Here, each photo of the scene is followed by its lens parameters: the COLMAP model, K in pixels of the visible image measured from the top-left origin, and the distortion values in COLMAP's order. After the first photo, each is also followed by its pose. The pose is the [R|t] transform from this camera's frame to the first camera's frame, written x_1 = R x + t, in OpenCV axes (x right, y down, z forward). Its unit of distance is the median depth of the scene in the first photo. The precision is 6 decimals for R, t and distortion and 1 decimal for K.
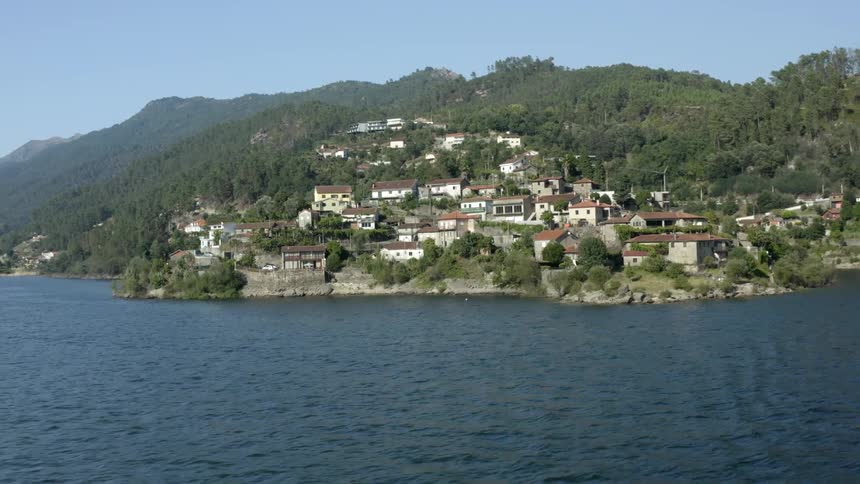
lens RADIAL K [[978.1, 0, 438.9], [0, 978.1, 237.1], [0, 0, 1]] dist [-0.181948, 0.008115]
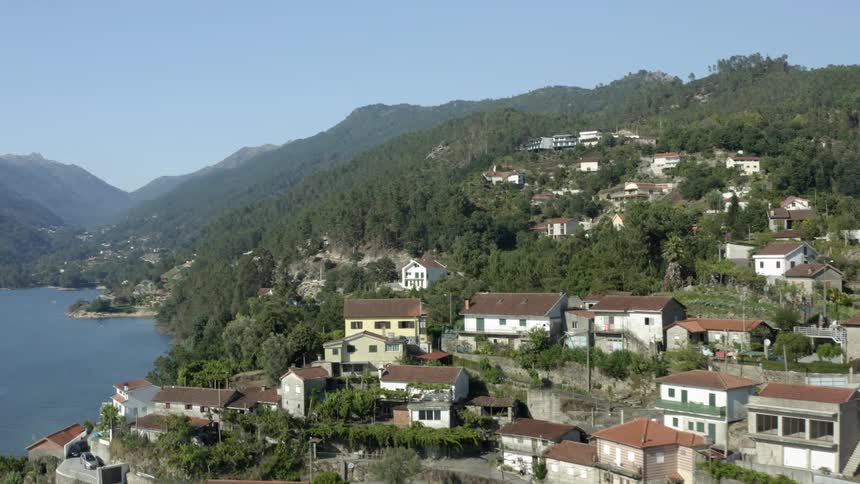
lens RADIAL K [[978.1, 0, 438.9], [0, 978.1, 237.1], [0, 0, 1]] dist [-0.181948, 0.008115]
pose [[0.976008, 0.013117, -0.217340, 0.007693], [-0.014474, 0.999884, -0.004653, -0.035741], [0.217254, 0.007687, 0.976085, 0.246048]]
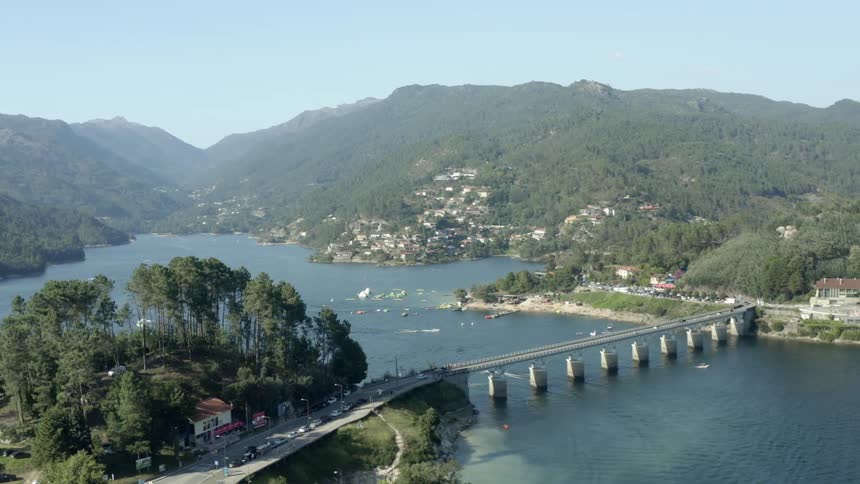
lens RADIAL K [[978.1, 0, 438.9], [0, 978.1, 237.1], [0, 0, 1]] dist [-0.181948, 0.008115]
pose [[0.962091, 0.012400, -0.272446, 0.551426], [0.003144, 0.998395, 0.056541, -0.113137], [0.272710, -0.055254, 0.960508, -1.171352]]
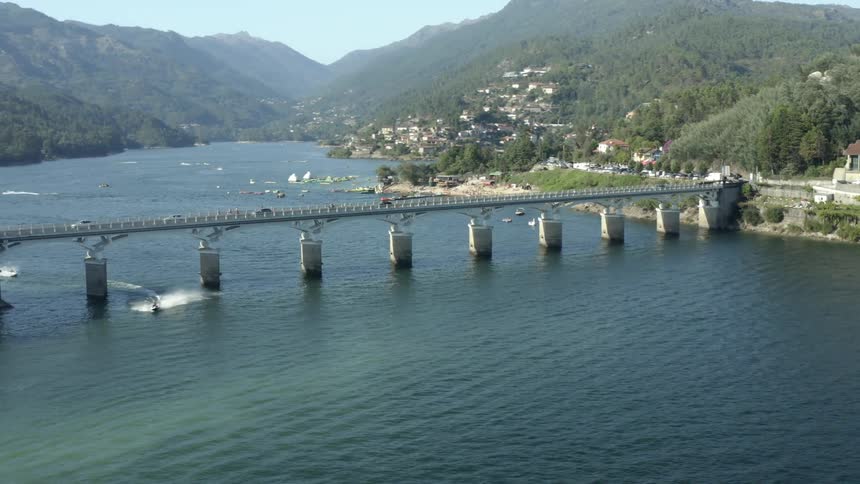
lens RADIAL K [[978.1, 0, 438.9], [0, 978.1, 237.1], [0, 0, 1]] dist [-0.181948, 0.008115]
pose [[0.915149, 0.065795, -0.397711, 0.626439], [-0.012583, 0.990772, 0.134954, -0.056930], [0.402920, -0.118499, 0.907532, -0.896052]]
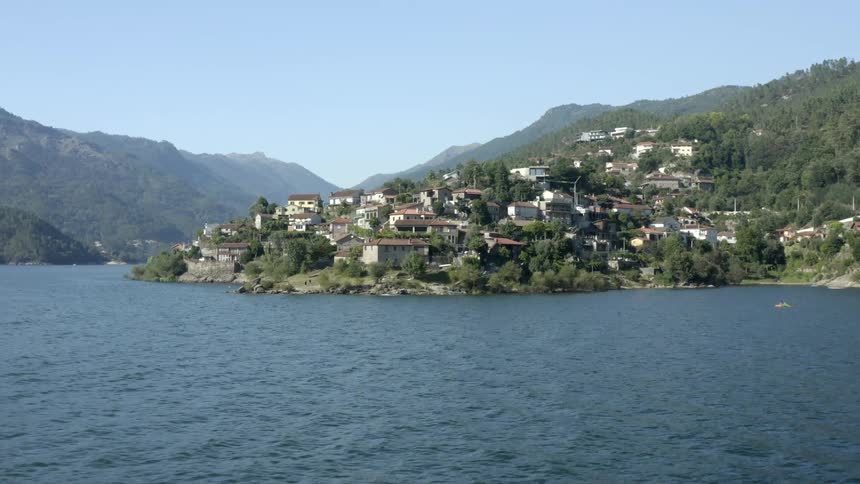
lens RADIAL K [[978.1, 0, 438.9], [0, 978.1, 237.1], [0, 0, 1]] dist [-0.181948, 0.008115]
pose [[0.903603, 0.023620, -0.427720, 0.243877], [-0.025848, 0.999666, 0.000600, -0.002306], [0.427591, 0.010514, 0.903911, -0.001813]]
